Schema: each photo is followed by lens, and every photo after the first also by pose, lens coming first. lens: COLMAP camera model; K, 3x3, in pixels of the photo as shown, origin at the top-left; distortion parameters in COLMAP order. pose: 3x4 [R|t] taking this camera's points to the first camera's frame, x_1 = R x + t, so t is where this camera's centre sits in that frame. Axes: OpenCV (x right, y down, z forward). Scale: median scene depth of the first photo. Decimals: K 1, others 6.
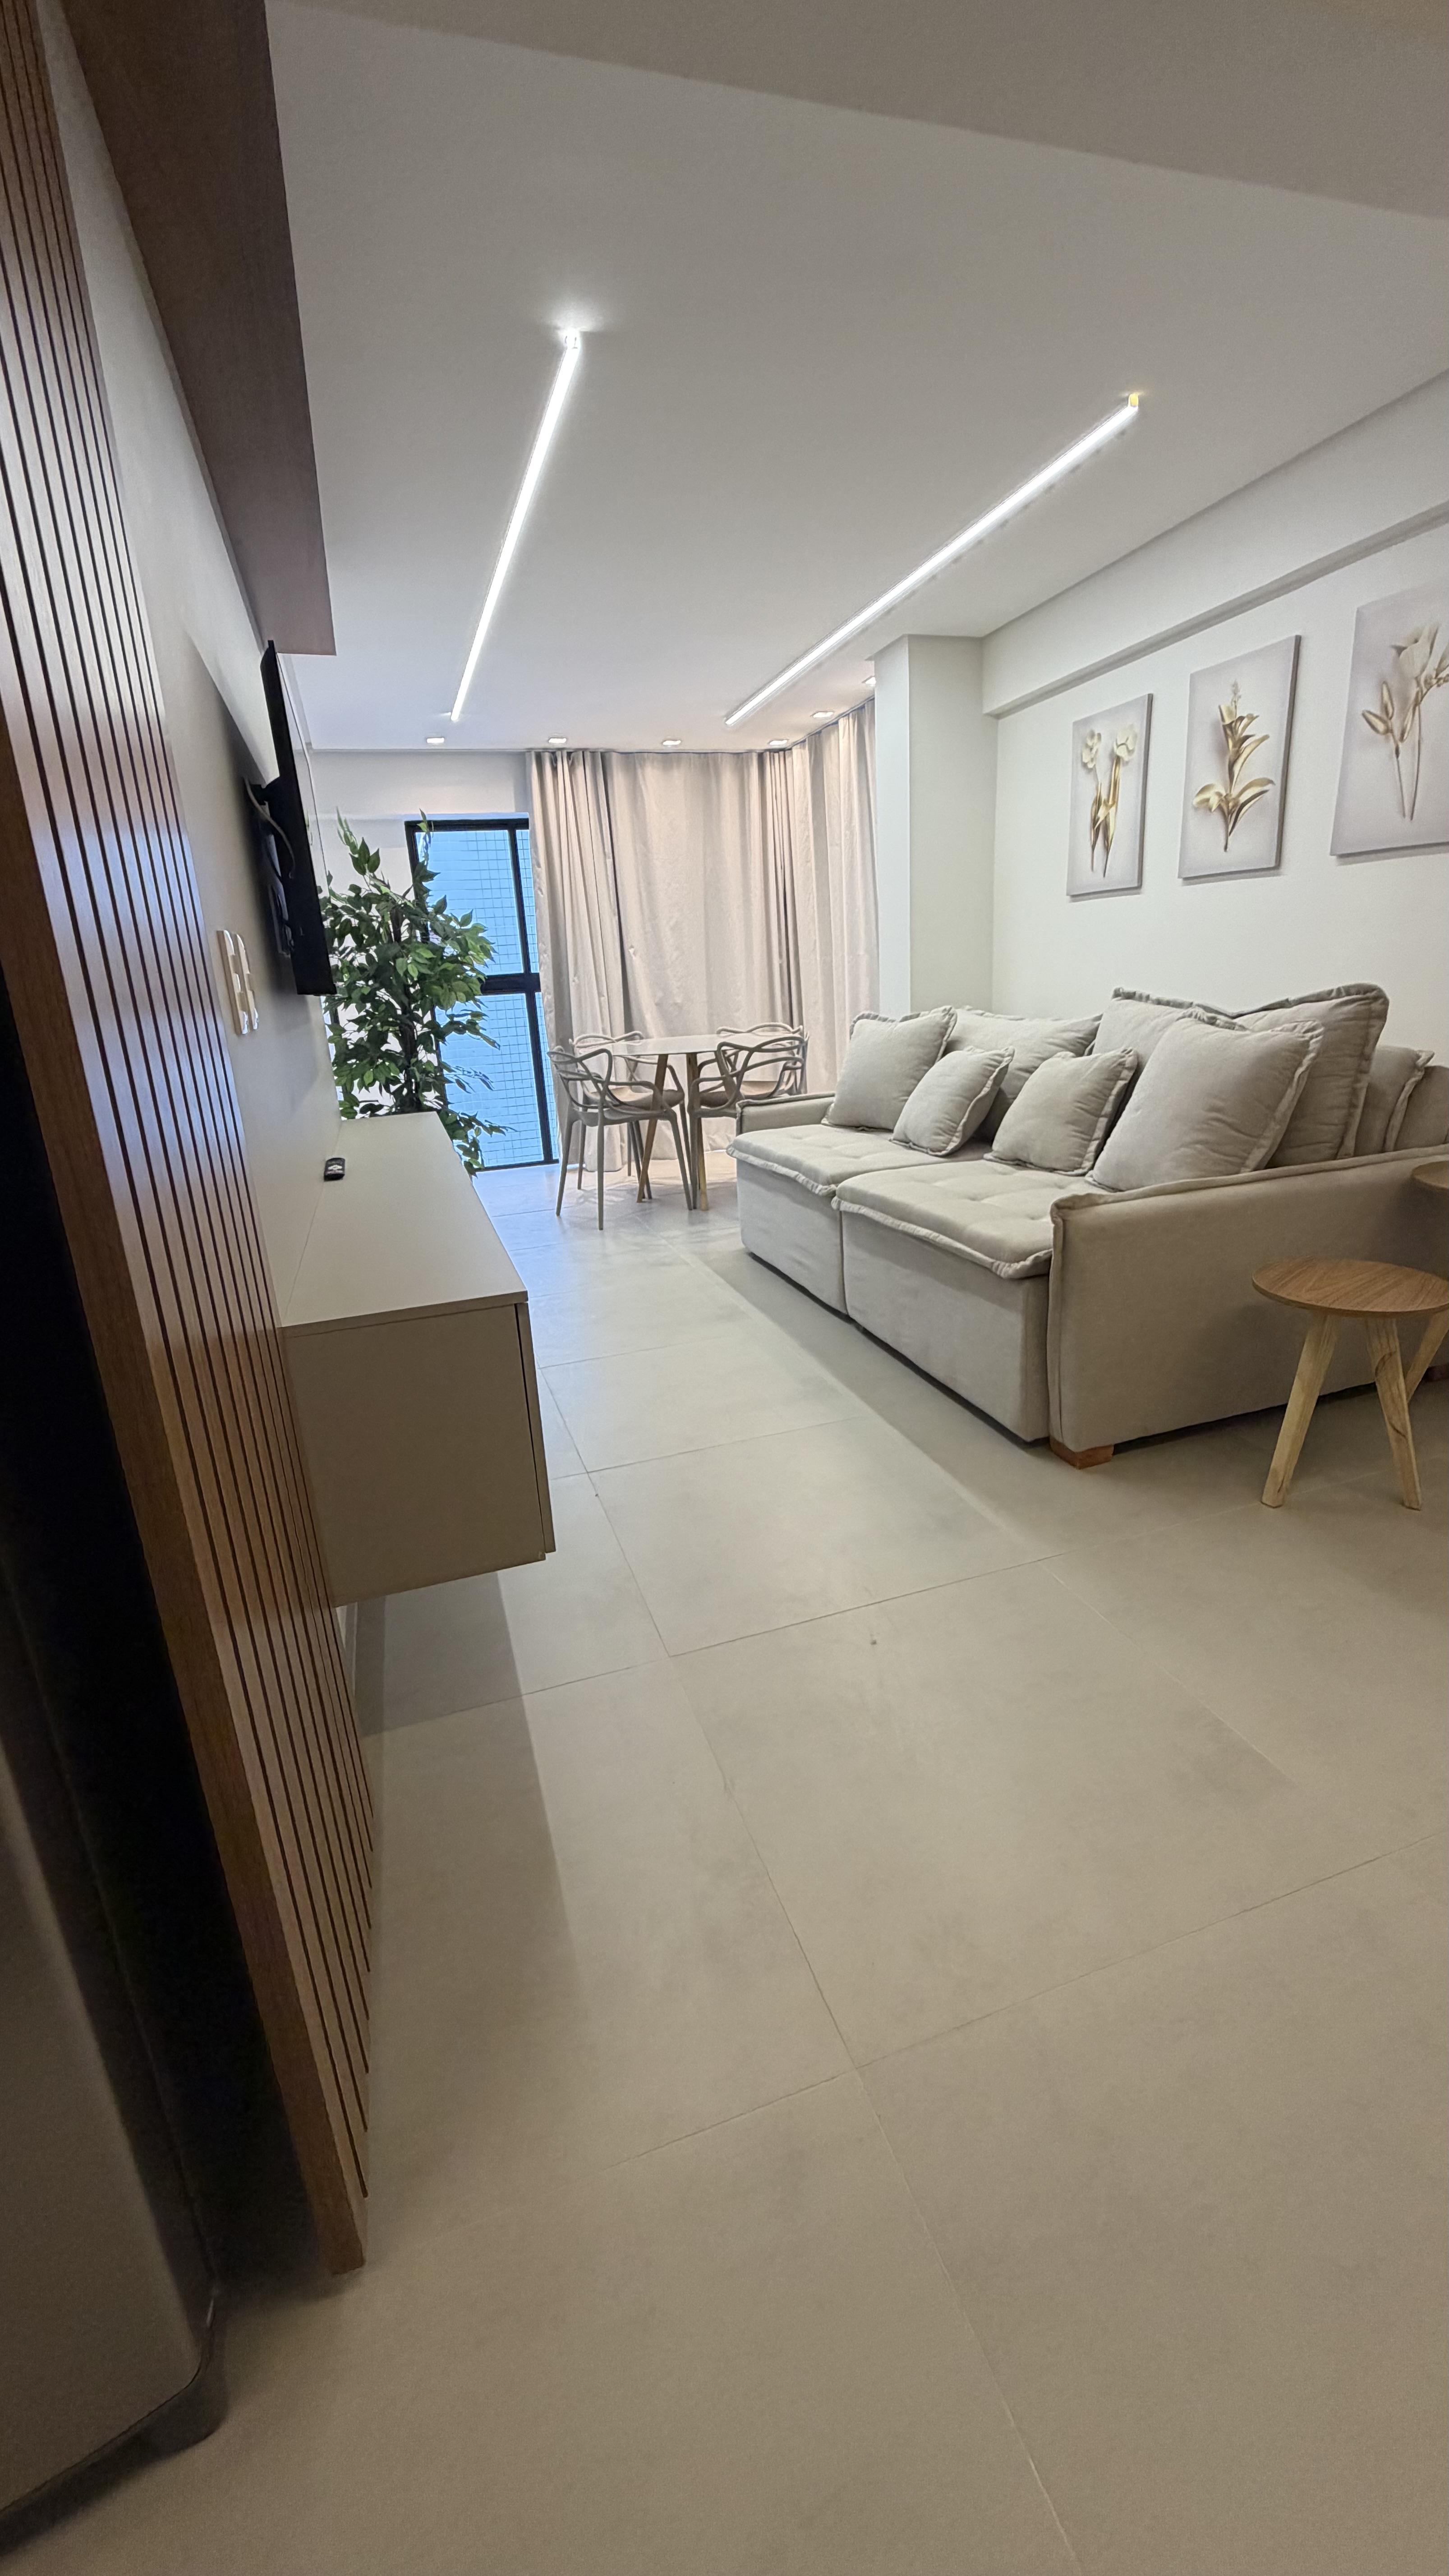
lens RADIAL K [[1033.6, 0, 724.8], [0, 1033.6, 1283.5], [0, 0, 1]] dist [0.000777, 0.000006]
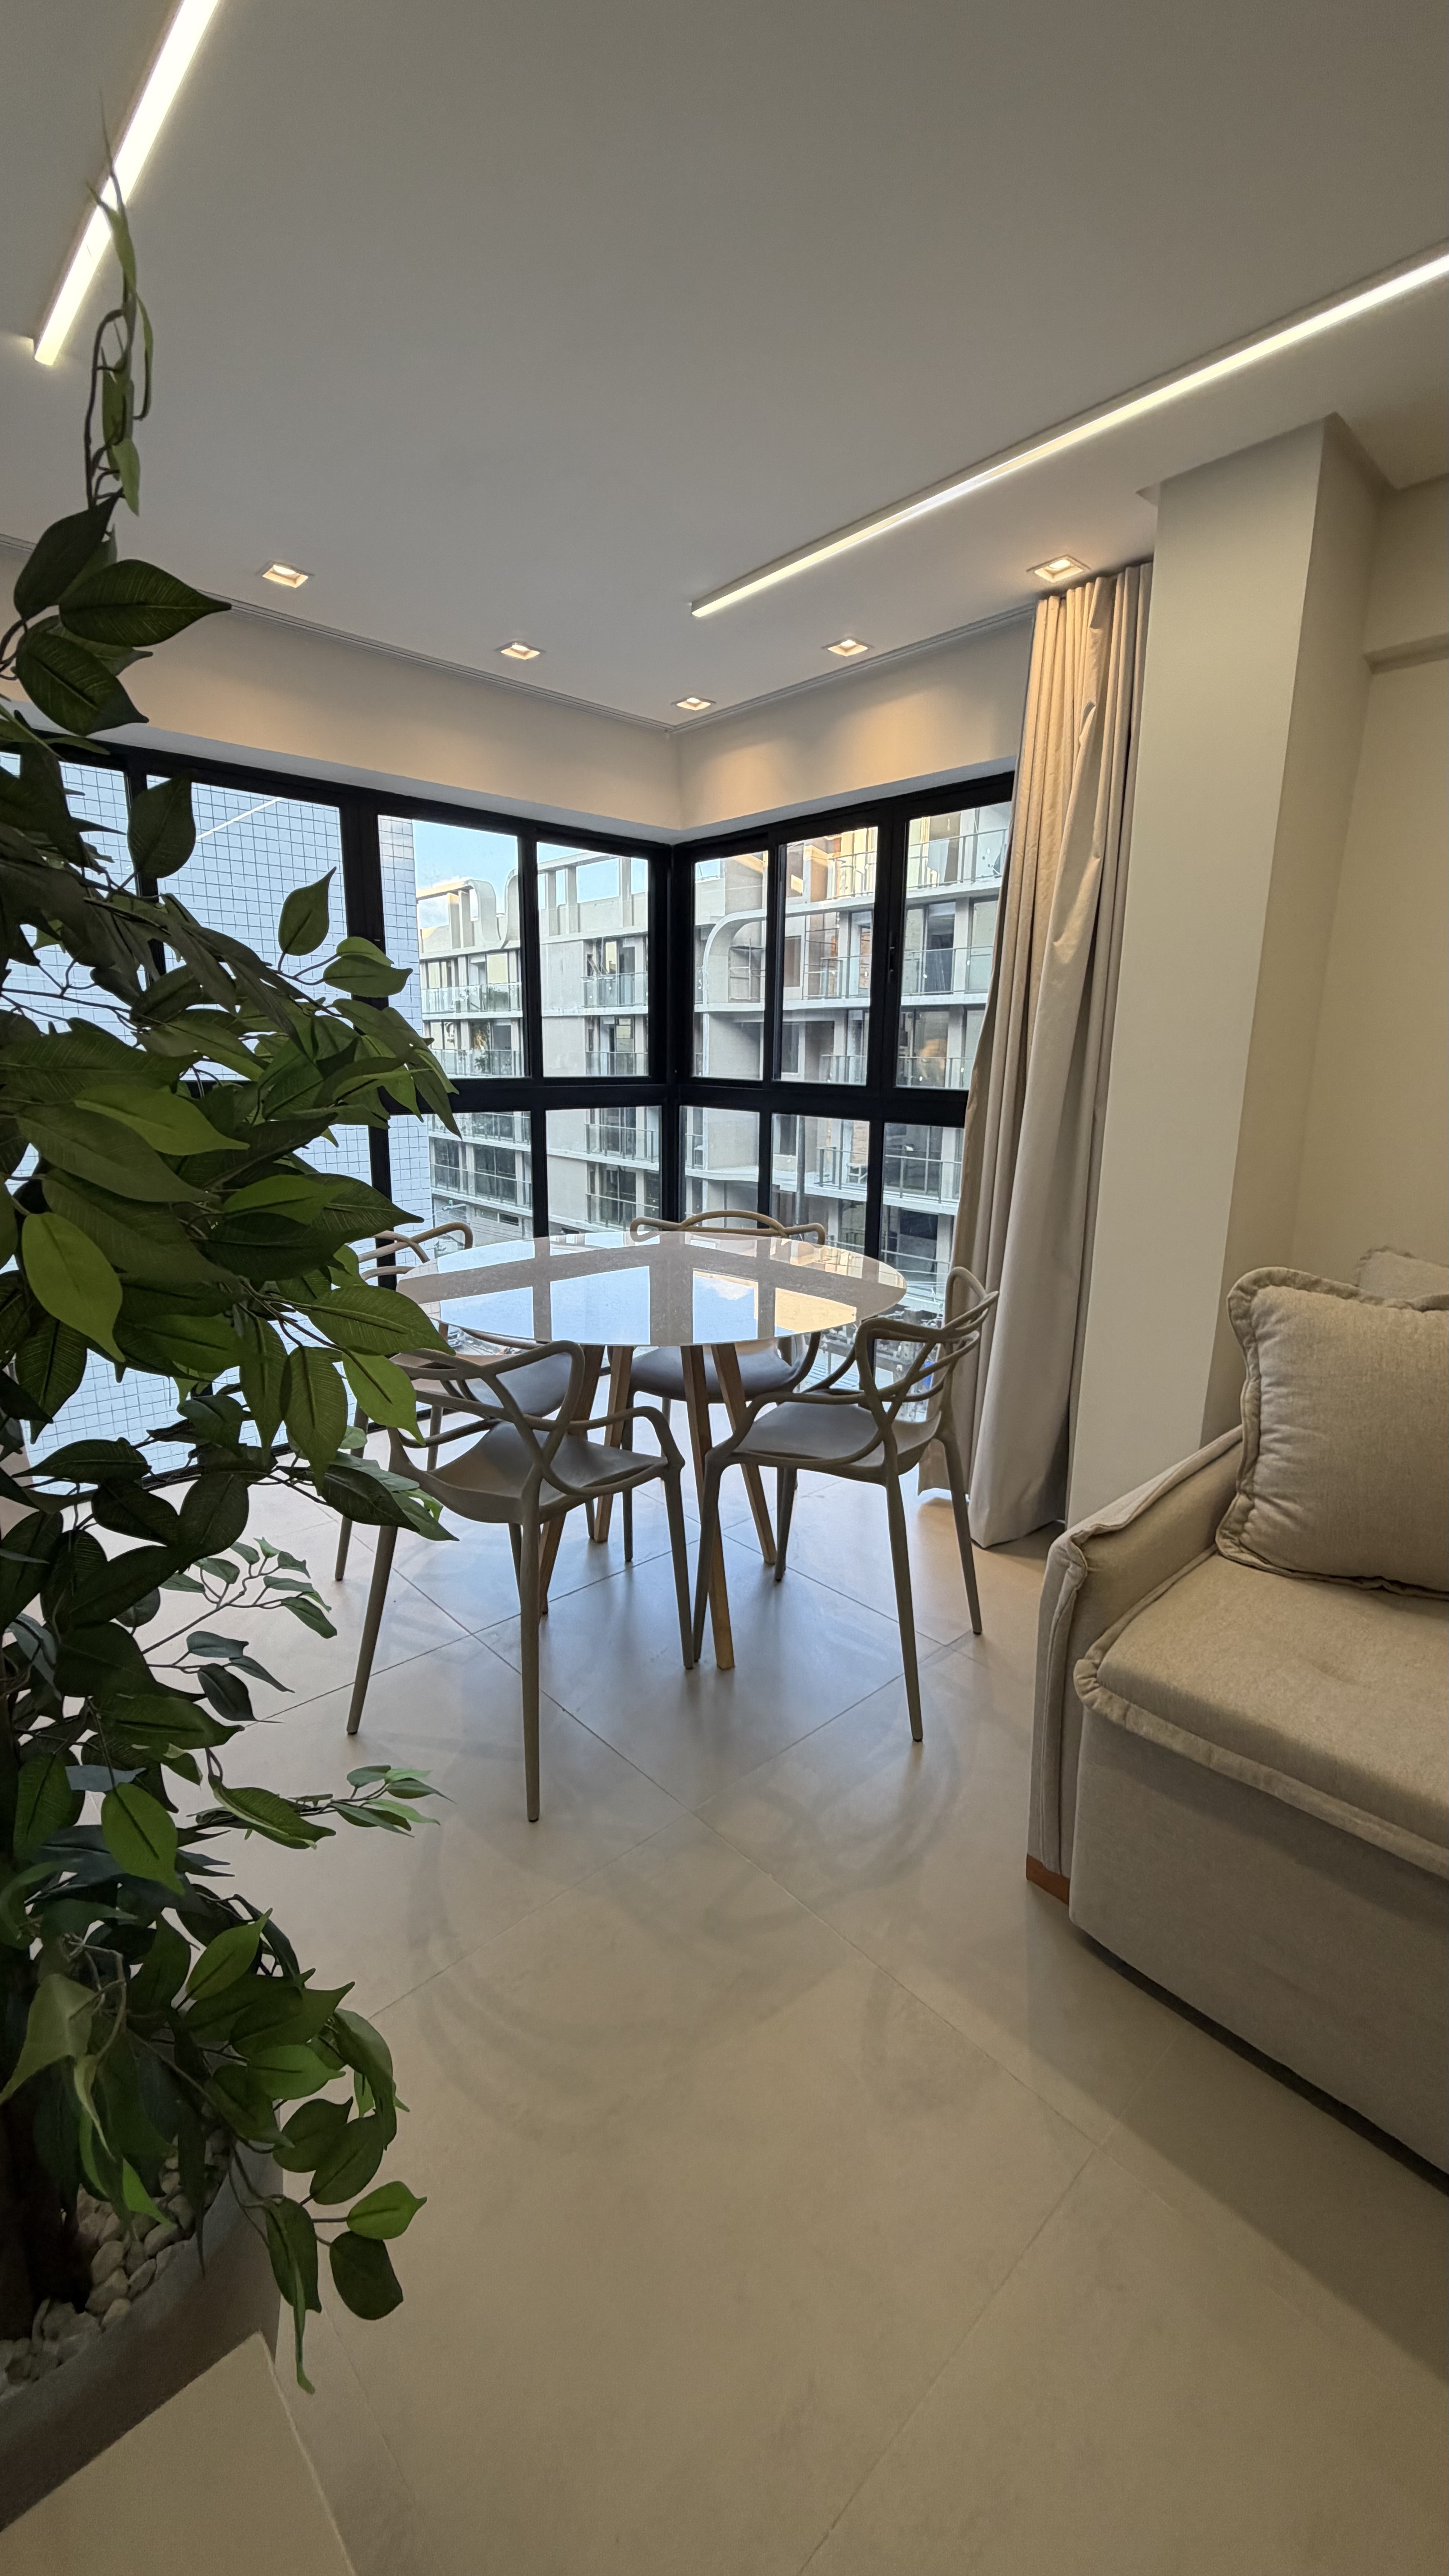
lens RADIAL K [[1033.6, 0, 716.5], [0, 1033.6, 1281.9], [0, 0, 1]] dist [0.000777, 0.000006]
pose [[0.905059, -0.022651, 0.424683, -0.253936], [0.062728, 0.994769, -0.080623, -0.252521], [-0.420635, 0.099608, 0.901745, 0.765843]]
